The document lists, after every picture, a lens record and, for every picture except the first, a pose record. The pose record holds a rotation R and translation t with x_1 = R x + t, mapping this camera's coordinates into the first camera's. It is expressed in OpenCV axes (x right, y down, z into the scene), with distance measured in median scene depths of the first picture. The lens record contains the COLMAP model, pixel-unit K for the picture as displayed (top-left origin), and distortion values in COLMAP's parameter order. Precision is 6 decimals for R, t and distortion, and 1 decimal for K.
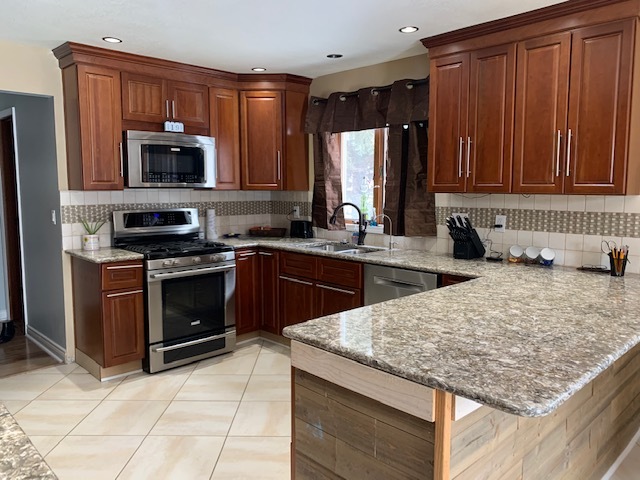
lens RADIAL K [[492.0, 0, 322.2], [0, 492.0, 237.2], [0, 0, 1]] dist [-0.006796, -0.000227]
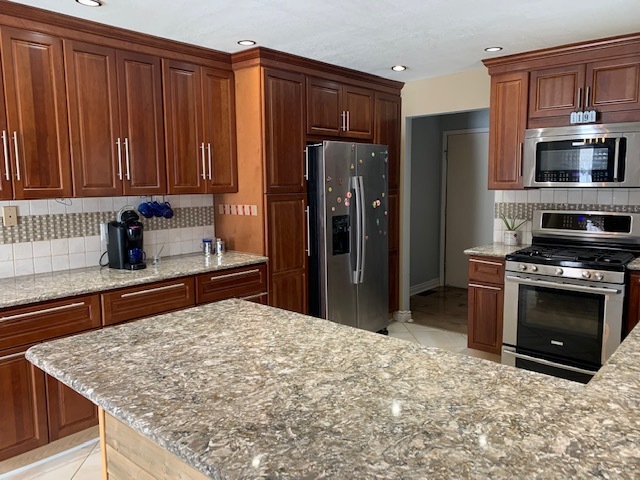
lens RADIAL K [[492.0, 0, 322.2], [0, 492.0, 237.2], [0, 0, 1]] dist [-0.006796, -0.000227]
pose [[0.080331, 0.109616, -0.990723, 1.318675], [-0.093757, 0.990359, 0.101974, -0.146020], [0.992349, 0.084696, 0.089834, 1.176900]]
